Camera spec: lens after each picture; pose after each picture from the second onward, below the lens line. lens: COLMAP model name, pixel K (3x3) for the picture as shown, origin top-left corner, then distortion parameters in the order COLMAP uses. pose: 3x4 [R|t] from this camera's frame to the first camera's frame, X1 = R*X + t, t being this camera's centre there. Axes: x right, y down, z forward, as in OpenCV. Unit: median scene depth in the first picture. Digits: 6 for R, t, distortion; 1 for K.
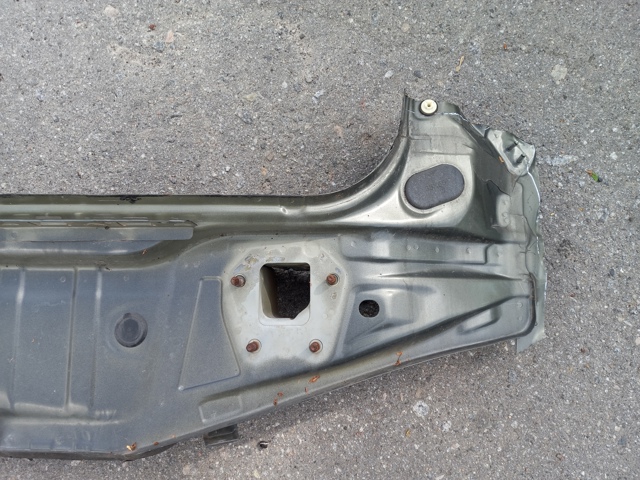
lens RADIAL K [[465.6, 0, 346.5], [0, 465.6, 250.9], [0, 0, 1]] dist [0.058676, -0.049945]
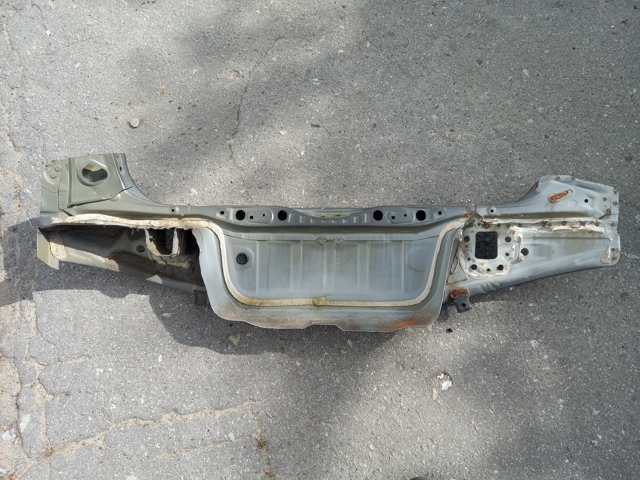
lens RADIAL K [[465.6, 0, 326.8], [0, 465.6, 246.7], [0, 0, 1]] dist [0.058676, -0.049945]
pose [[0.928726, 0.365258, -0.063684, -0.623652], [-0.369259, 0.895716, -0.247670, 0.735029], [-0.033421, 0.253533, 0.966749, -0.895677]]
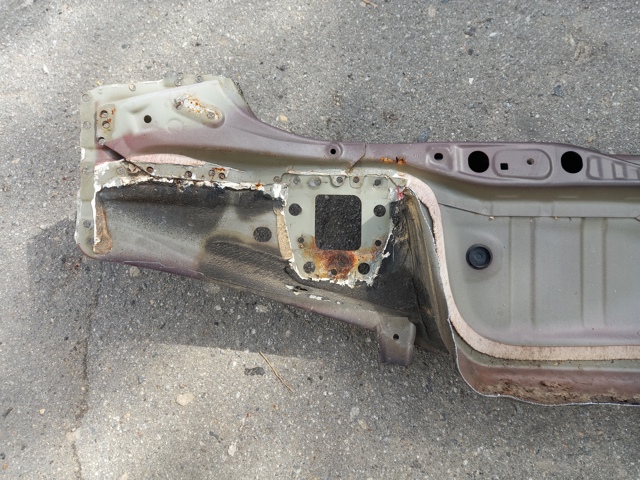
lens RADIAL K [[465.6, 0, 320.5], [0, 465.6, 244.9], [0, 0, 1]] dist [0.058676, -0.049945]
pose [[0.971901, 0.223357, -0.074298, -0.866575], [-0.232725, 0.959136, -0.160924, -0.406063], [0.035319, 0.173693, 0.984166, 0.057892]]
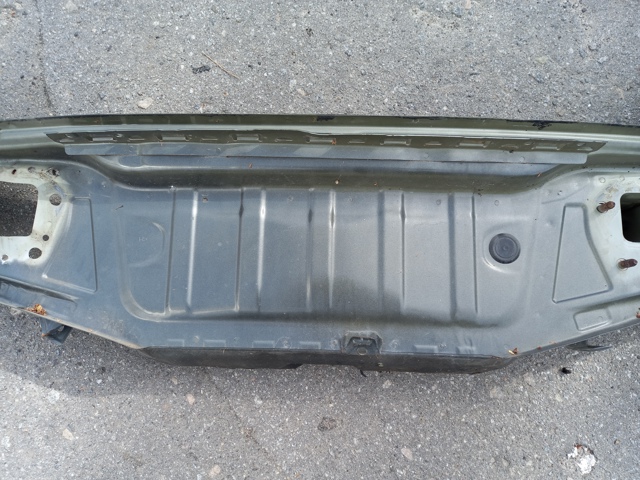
lens RADIAL K [[465.6, 0, 332.6], [0, 465.6, 253.8], [0, 0, 1]] dist [0.058676, -0.049945]
pose [[0.997380, 0.032429, 0.064661, -0.760694], [-0.029562, 0.998557, -0.044823, 0.196945], [-0.066021, 0.042795, 0.996900, -0.063979]]
